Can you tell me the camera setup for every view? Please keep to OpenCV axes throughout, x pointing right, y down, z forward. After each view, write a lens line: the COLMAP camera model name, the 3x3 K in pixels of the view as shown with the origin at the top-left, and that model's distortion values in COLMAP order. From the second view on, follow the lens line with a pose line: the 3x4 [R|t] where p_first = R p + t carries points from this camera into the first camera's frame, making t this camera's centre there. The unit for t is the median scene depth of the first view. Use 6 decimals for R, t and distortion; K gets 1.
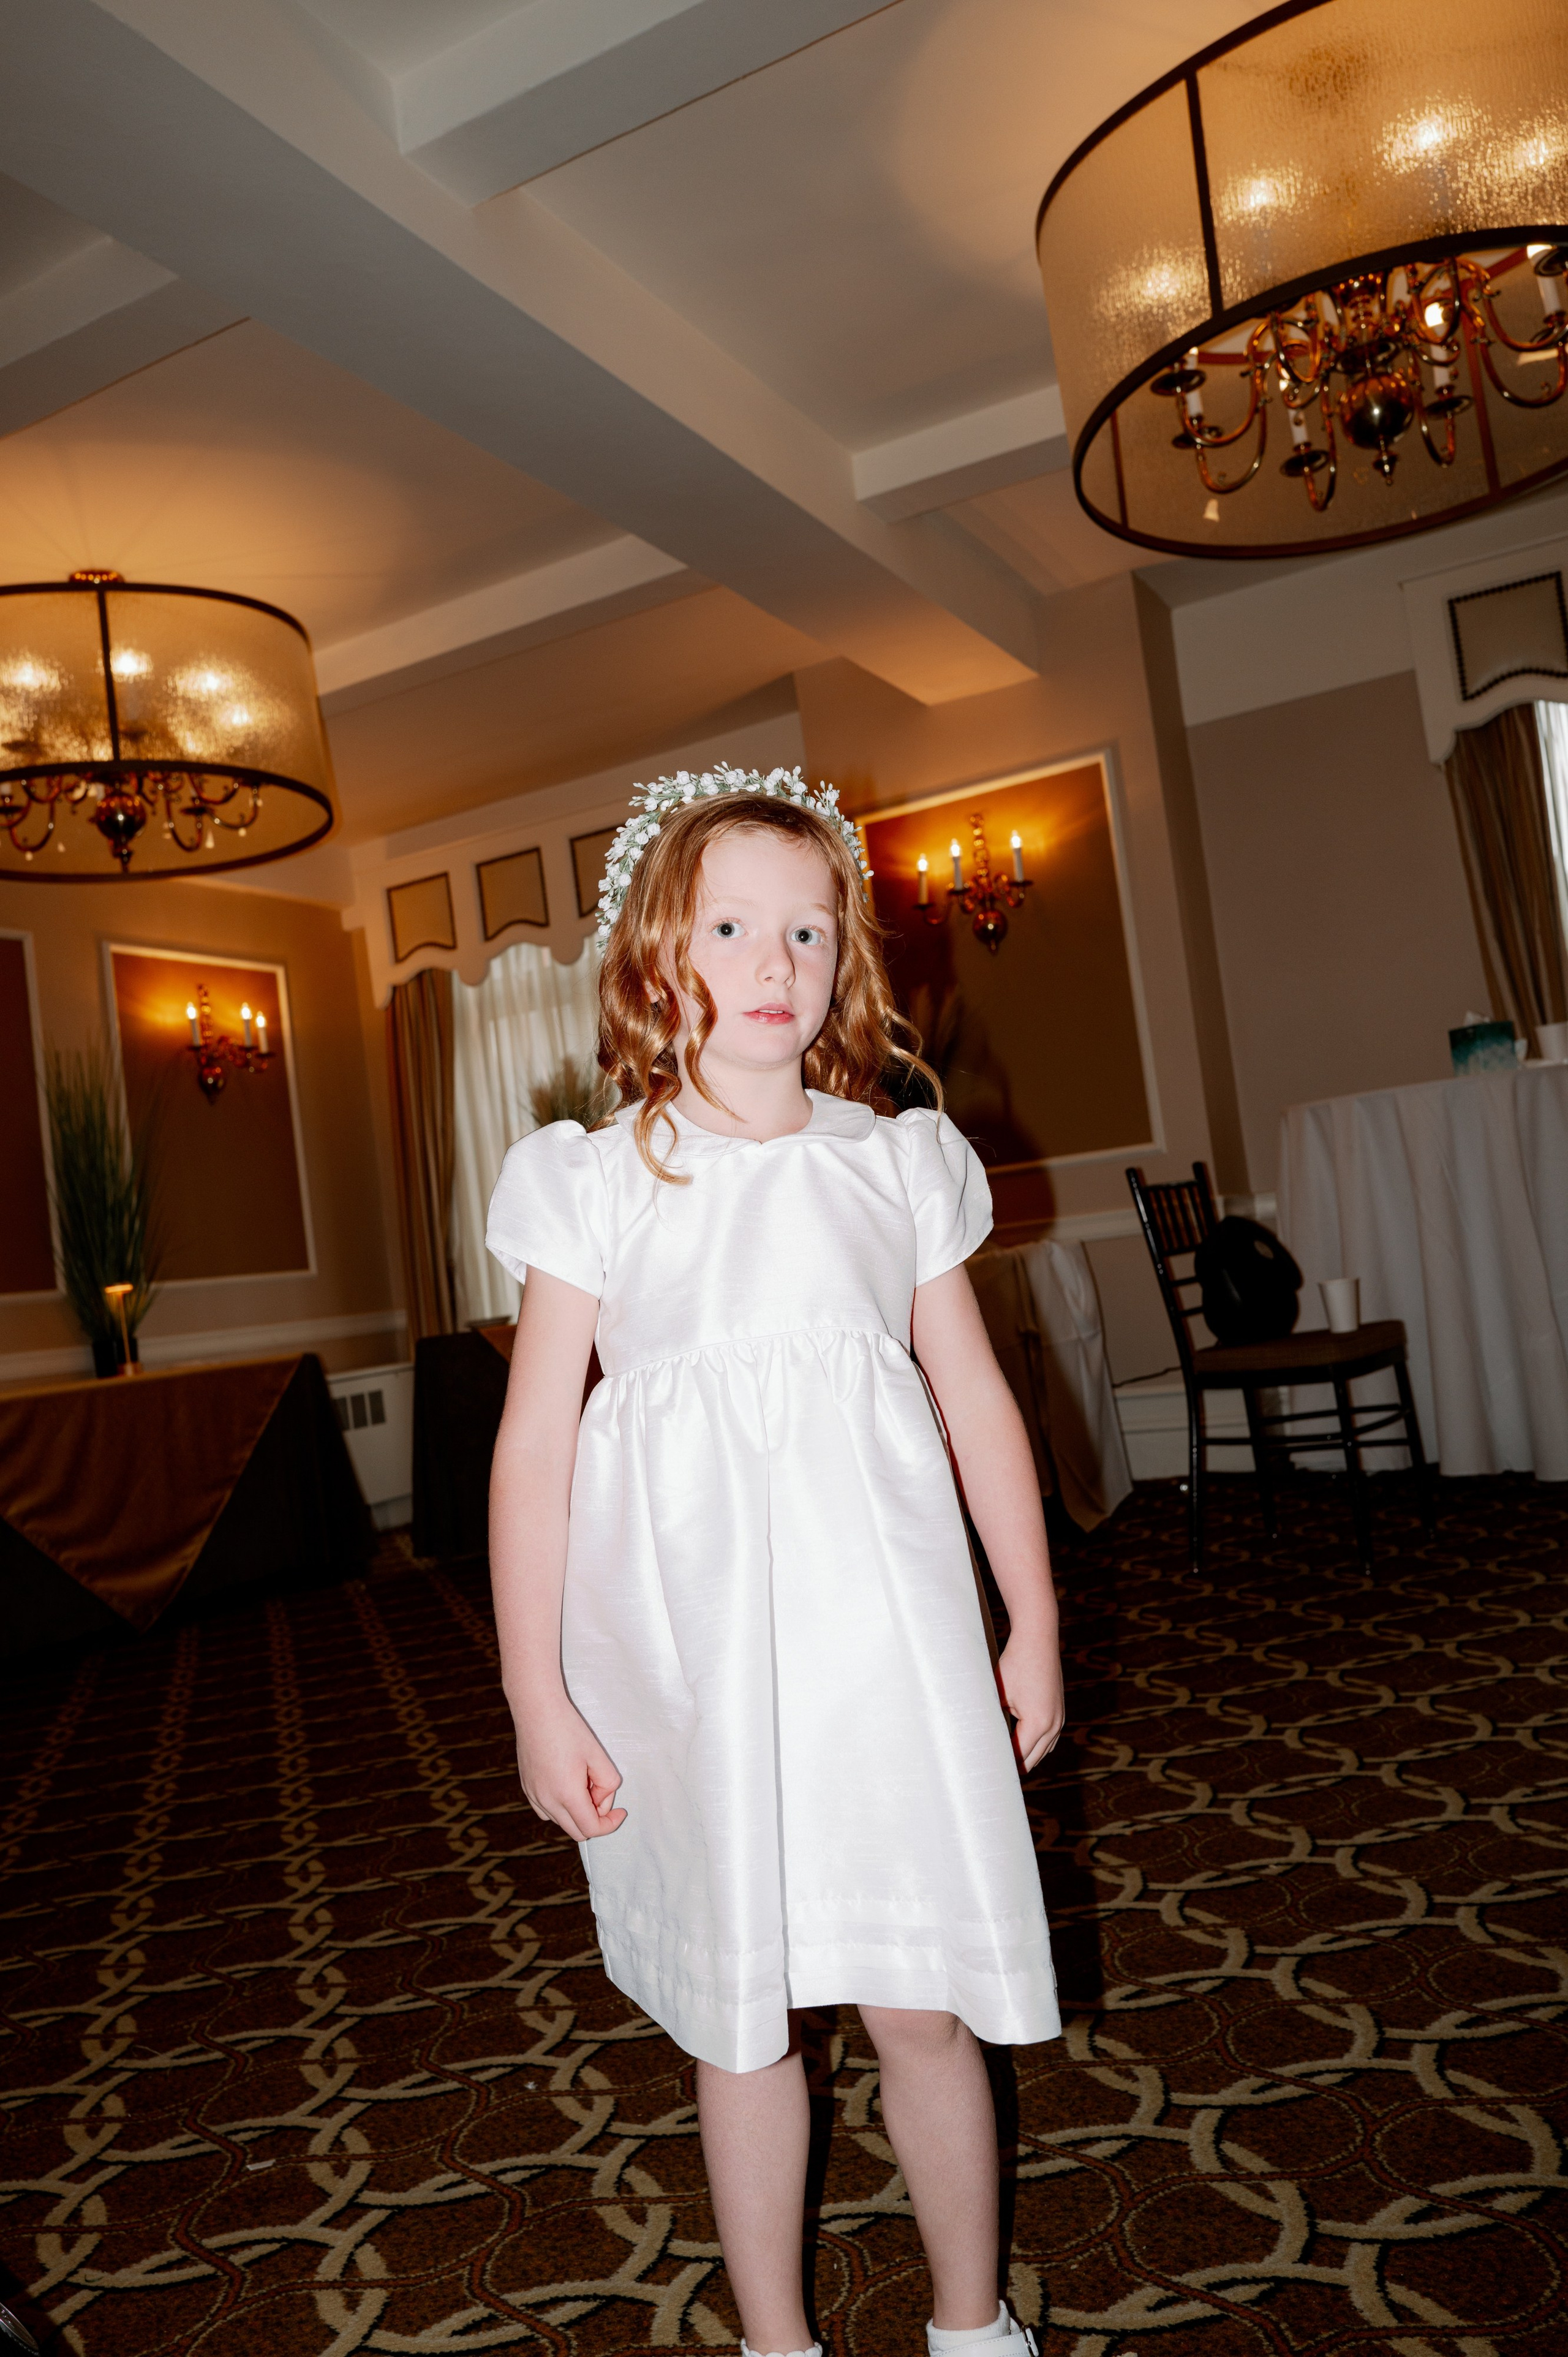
lens RADIAL K [[1778.0, 0, 785.9], [0, 1778.0, 1169.2], [0, 0, 1]] dist [-0.069733, 0.100353]
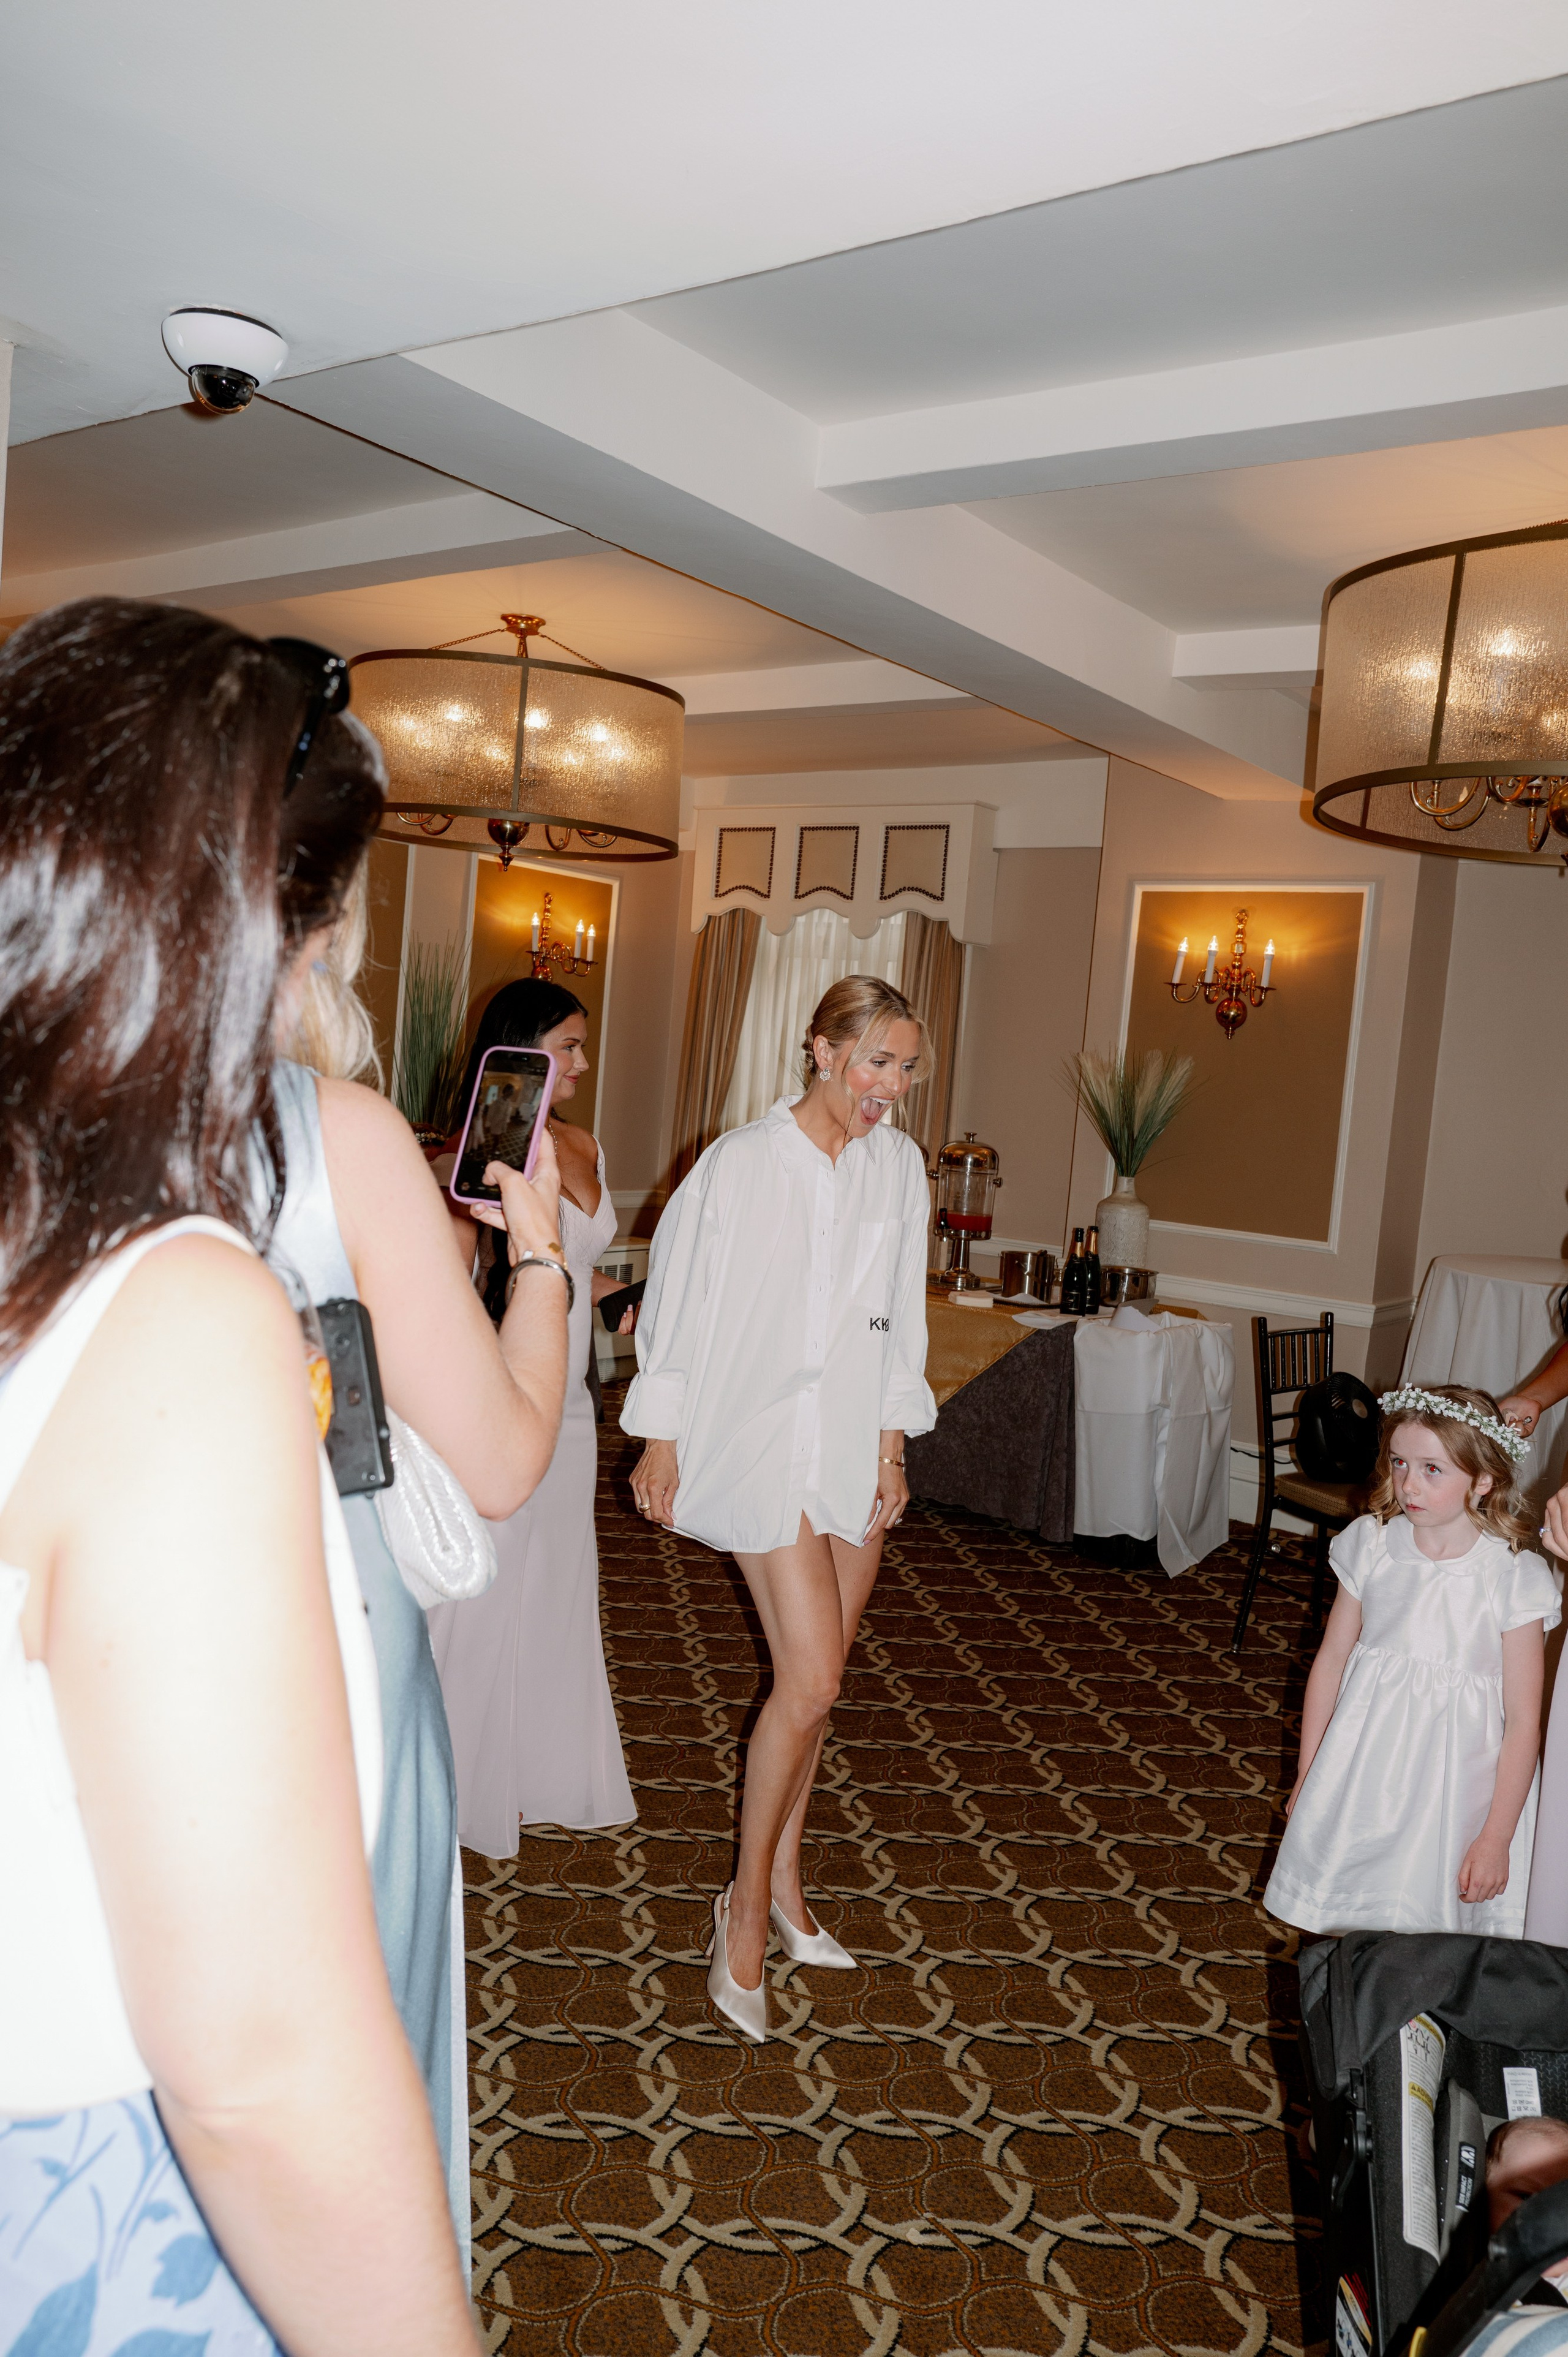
lens RADIAL K [[1778.0, 0, 785.9], [0, 1778.0, 1169.2], [0, 0, 1]] dist [-0.069733, 0.100353]
pose [[0.966384, 0.216651, -0.138437, 0.046264], [-0.198659, 0.971022, 0.132853, -0.309365], [0.163208, -0.100885, 0.981420, -0.336037]]
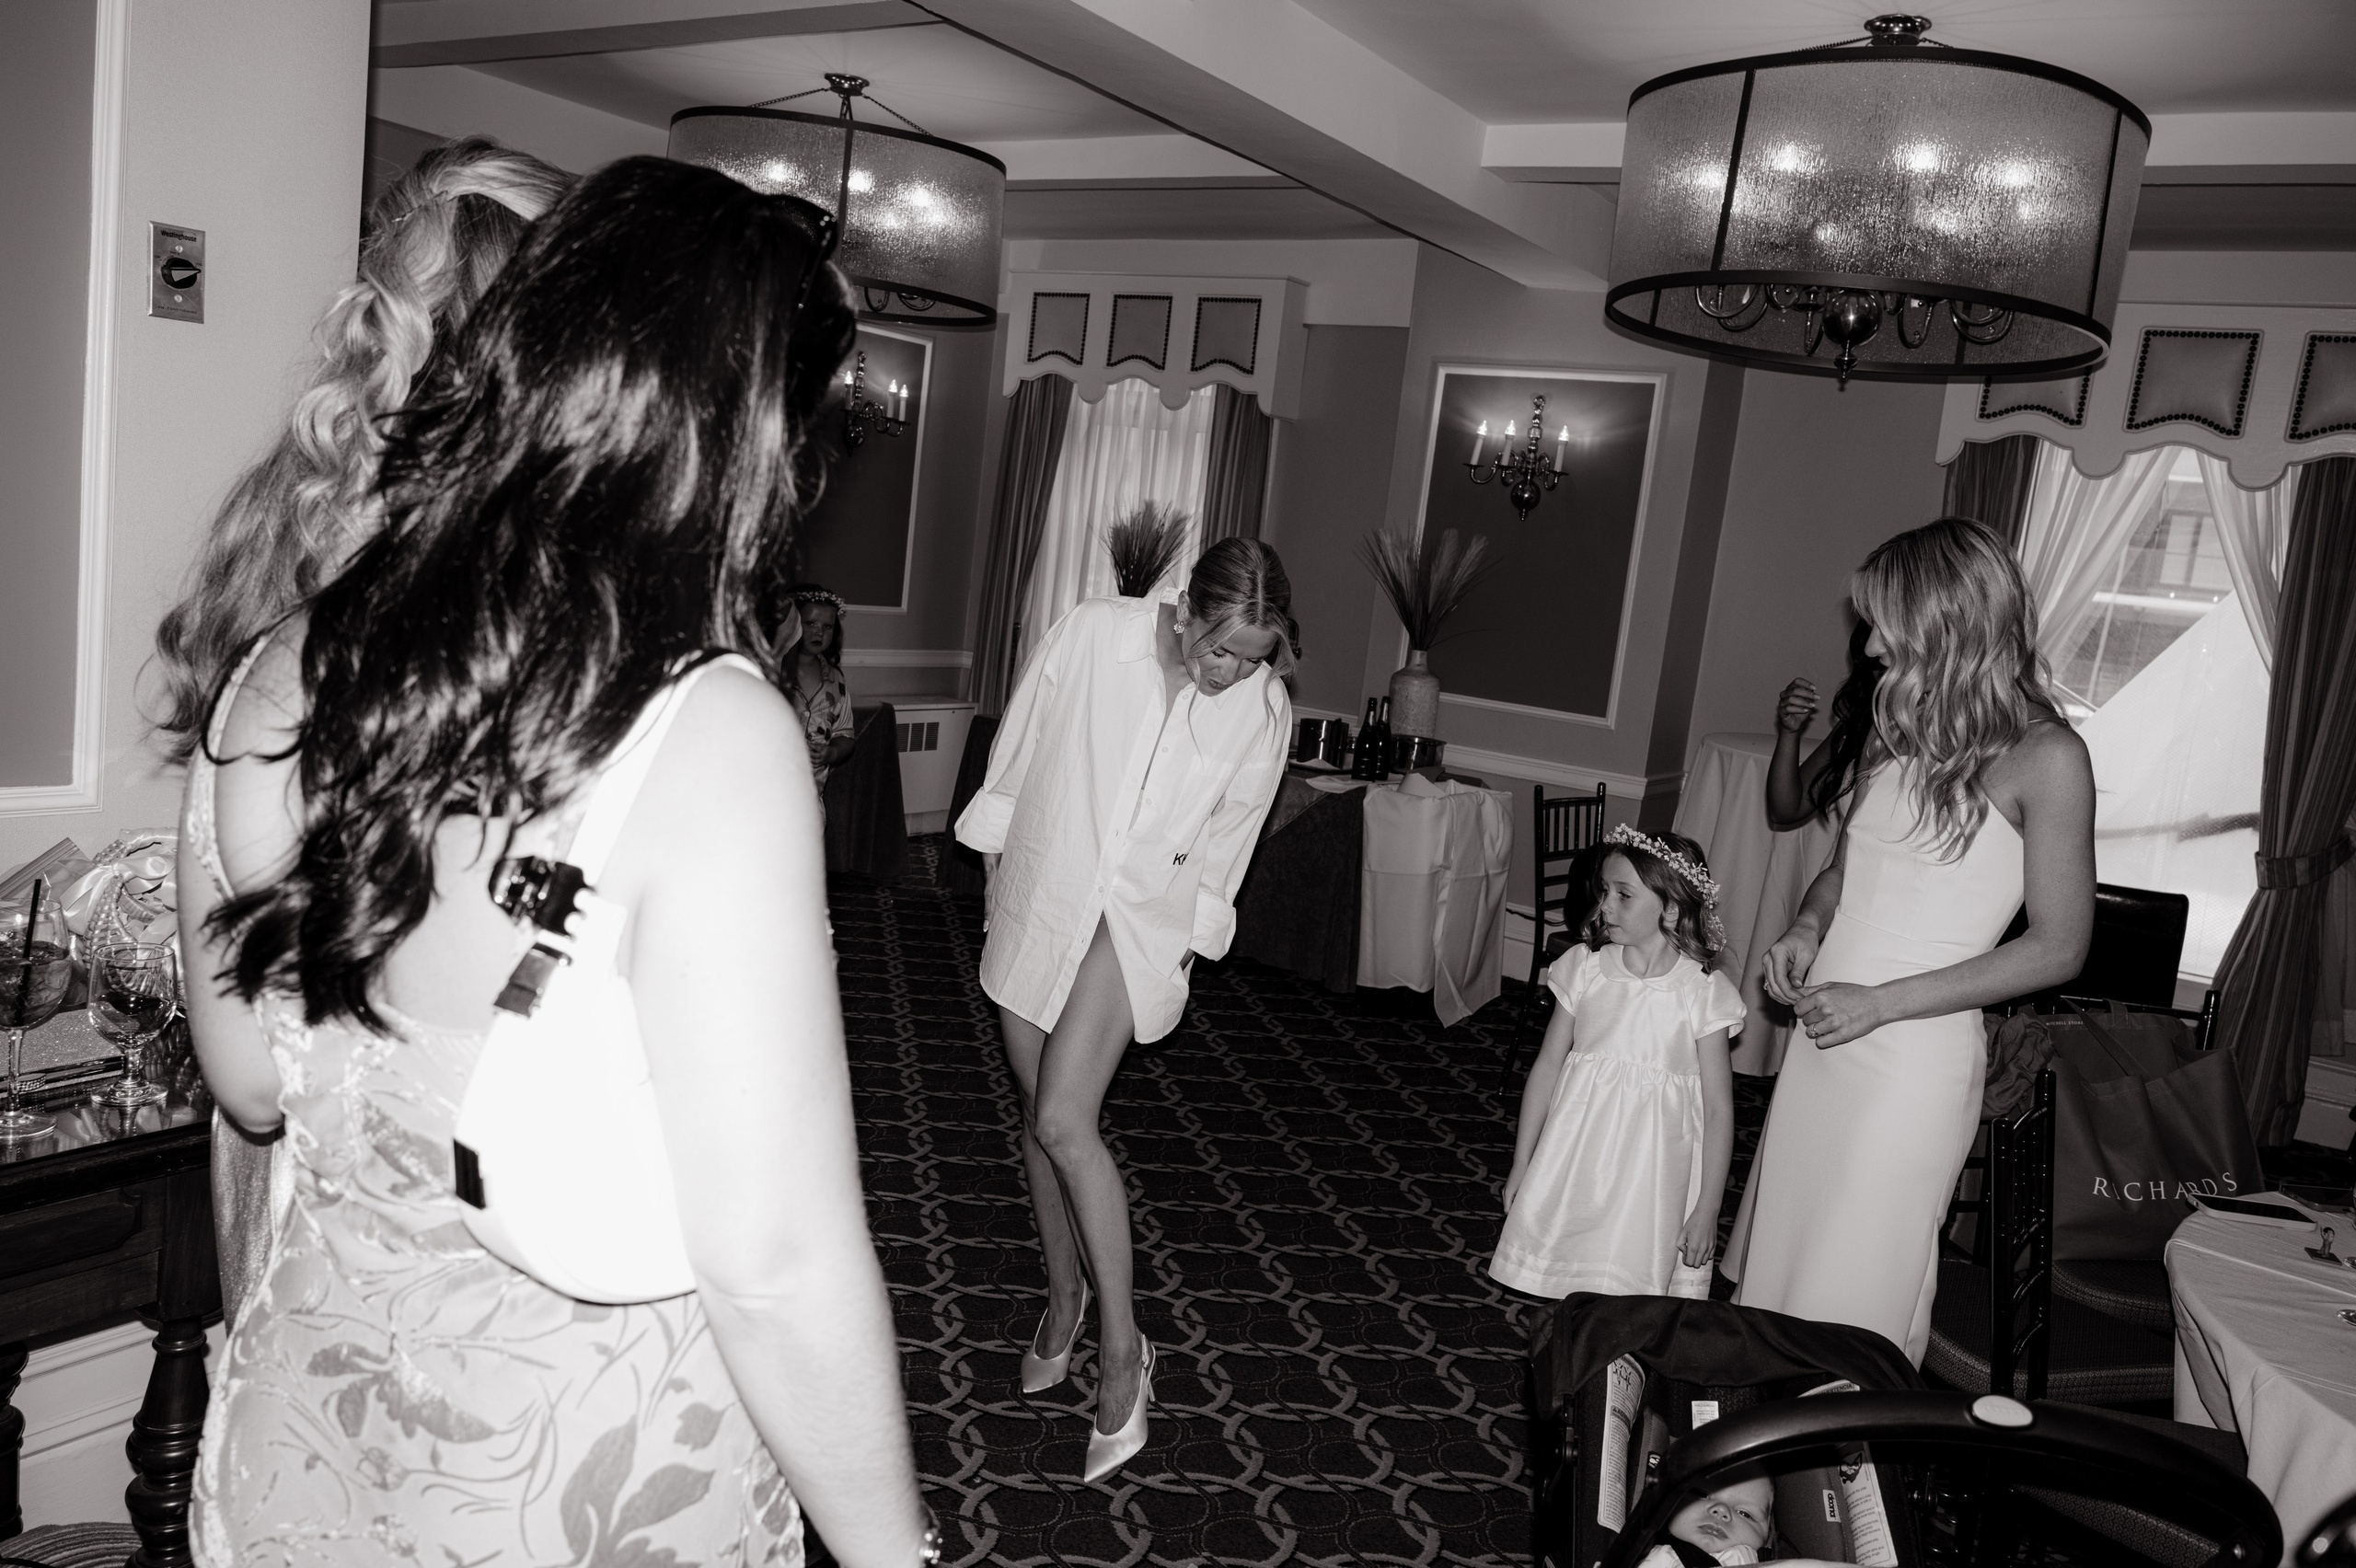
lens RADIAL K [[1777.4, 0, 1183.0], [0, 1777.4, 776.4], [0, 0, 1]] dist [-0.069733, 0.100353]
pose [[0.965766, 0.251002, -0.065523, 0.048692], [-0.234100, 0.952095, 0.196756, -0.317003], [0.111770, -0.174682, 0.978261, -0.426452]]
